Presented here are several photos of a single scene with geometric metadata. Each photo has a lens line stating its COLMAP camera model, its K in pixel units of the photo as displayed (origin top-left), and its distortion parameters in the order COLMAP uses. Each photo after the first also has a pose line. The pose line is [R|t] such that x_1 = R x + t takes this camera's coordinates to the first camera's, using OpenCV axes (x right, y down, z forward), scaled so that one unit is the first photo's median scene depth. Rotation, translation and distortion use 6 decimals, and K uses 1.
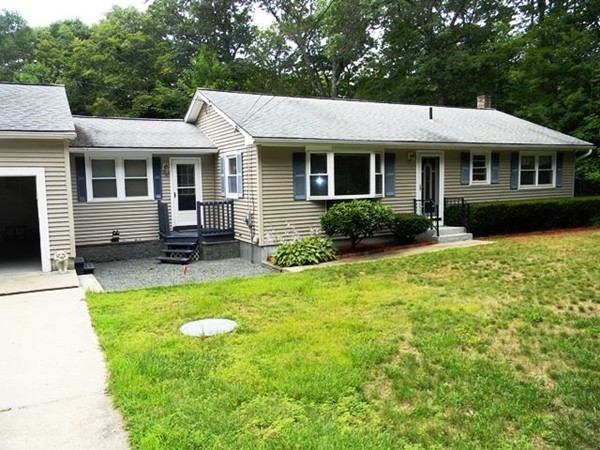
lens RADIAL K [[484.0, 0, 297.4], [0, 484.0, 224.3], [0, 0, 1]] dist [-0.002464, -0.002199]
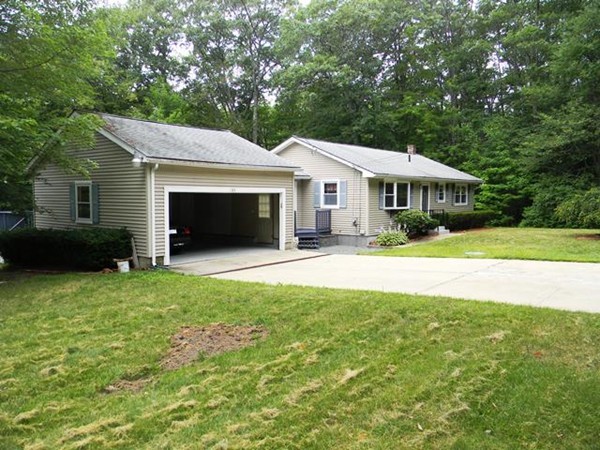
lens RADIAL K [[484.0, 0, 297.4], [0, 484.0, 224.3], [0, 0, 1]] dist [-0.002464, -0.002199]
pose [[0.926103, -0.002984, 0.377258, -0.832967], [0.017422, 0.999240, -0.034864, 0.051963], [-0.376868, 0.038861, 0.925452, -0.432645]]
